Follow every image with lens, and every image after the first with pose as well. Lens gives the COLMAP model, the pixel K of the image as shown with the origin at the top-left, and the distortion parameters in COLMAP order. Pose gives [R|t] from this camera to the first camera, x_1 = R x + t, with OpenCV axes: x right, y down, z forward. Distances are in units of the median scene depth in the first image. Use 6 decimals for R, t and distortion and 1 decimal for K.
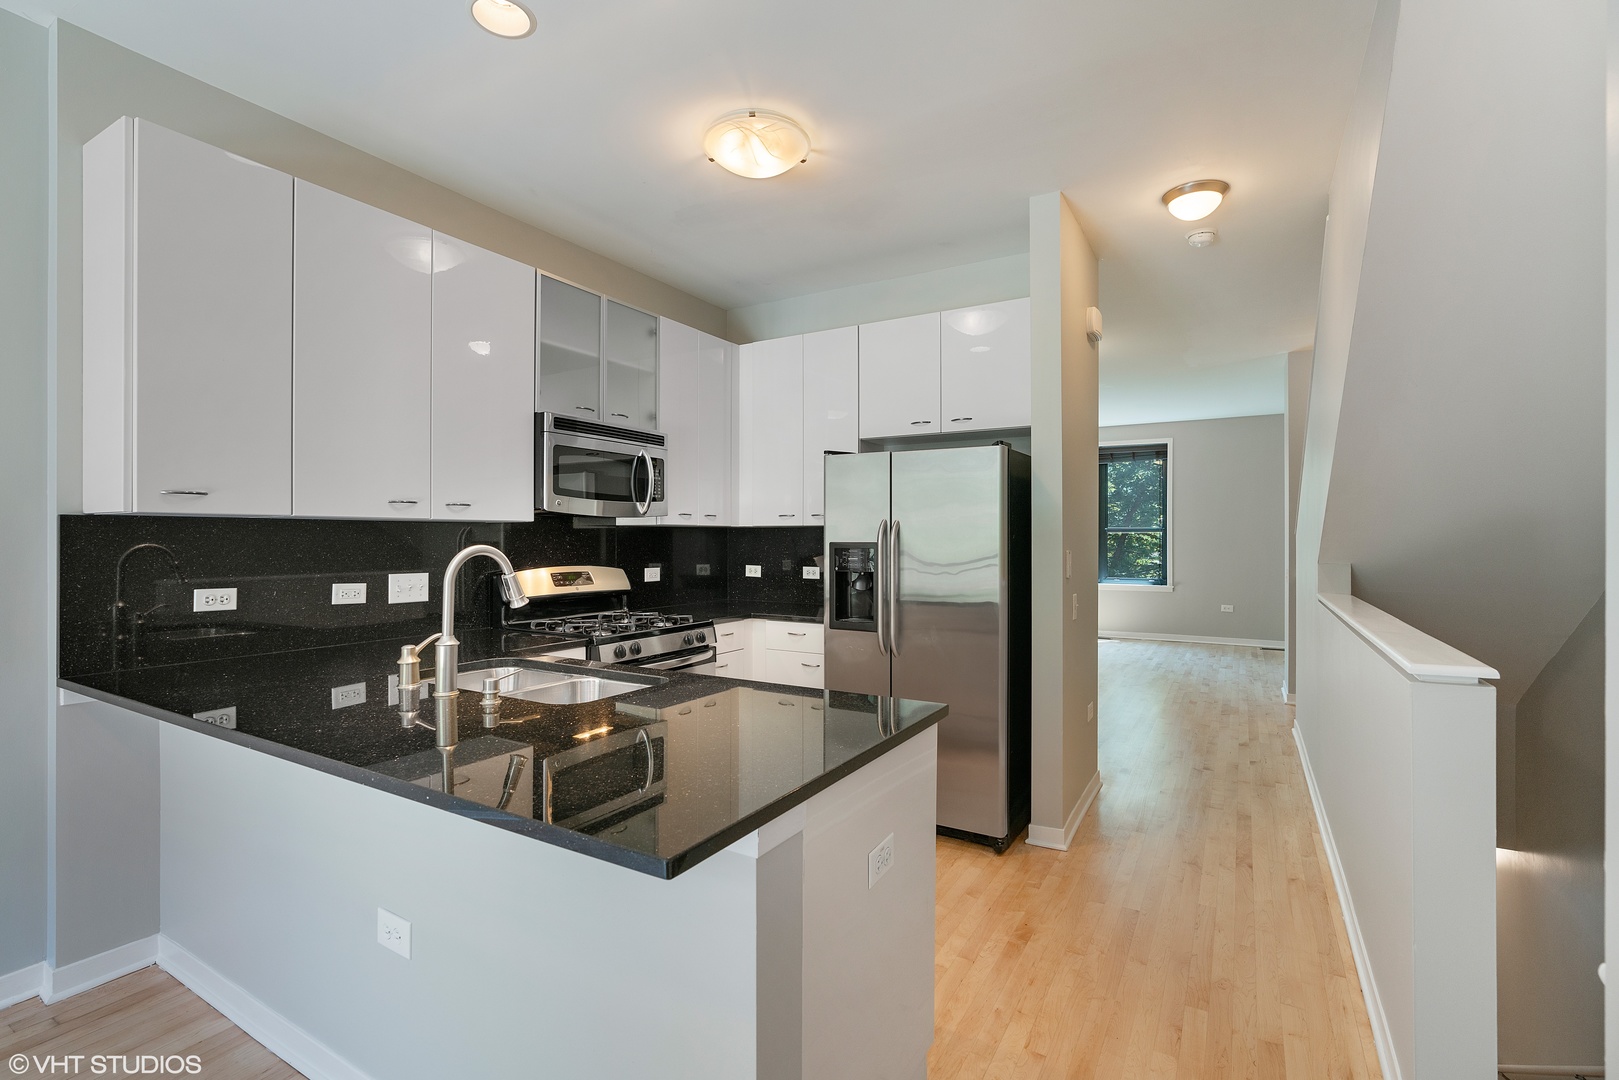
lens RADIAL K [[734.3, 0, 815.5], [0, 734.3, 539.2], [0, 0, 1]] dist [-0.001338, -0.000159]
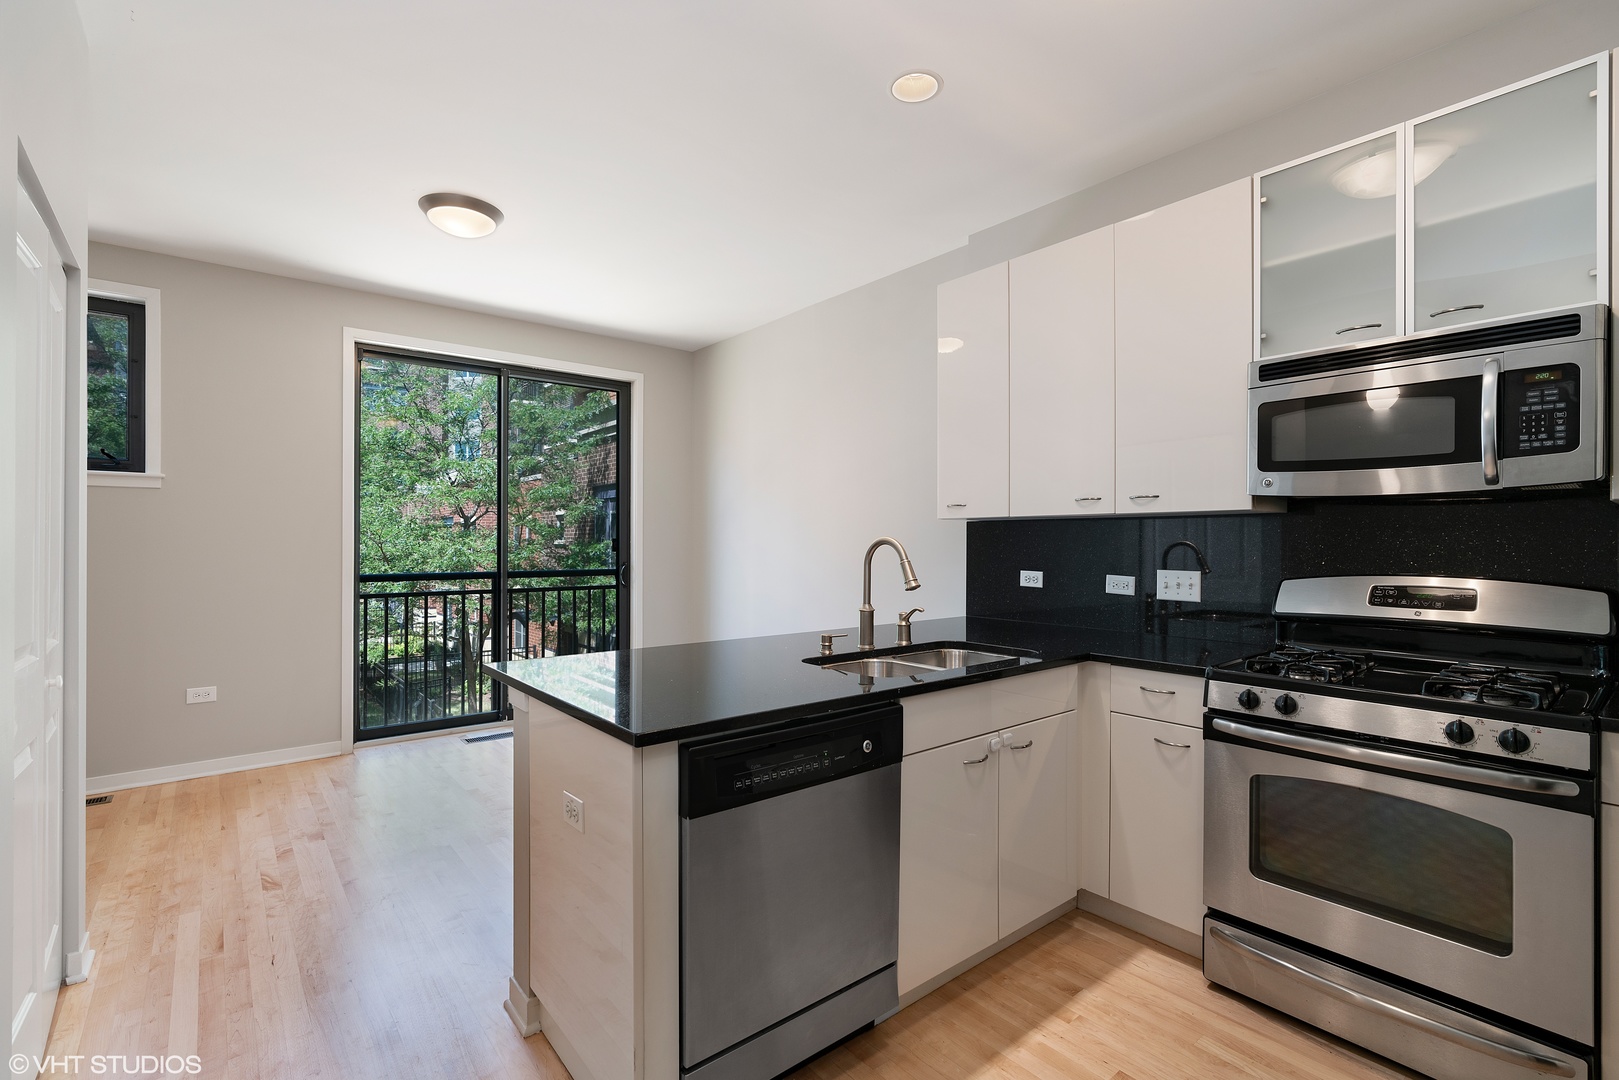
lens RADIAL K [[734.3, 0, 815.5], [0, 734.3, 539.2], [0, 0, 1]] dist [-0.001338, -0.000159]
pose [[-0.338381, -0.001425, -0.941008, 0.521065], [0.001434, 0.999997, -0.002030, 0.007552], [0.941008, -0.002036, -0.338378, 0.896369]]
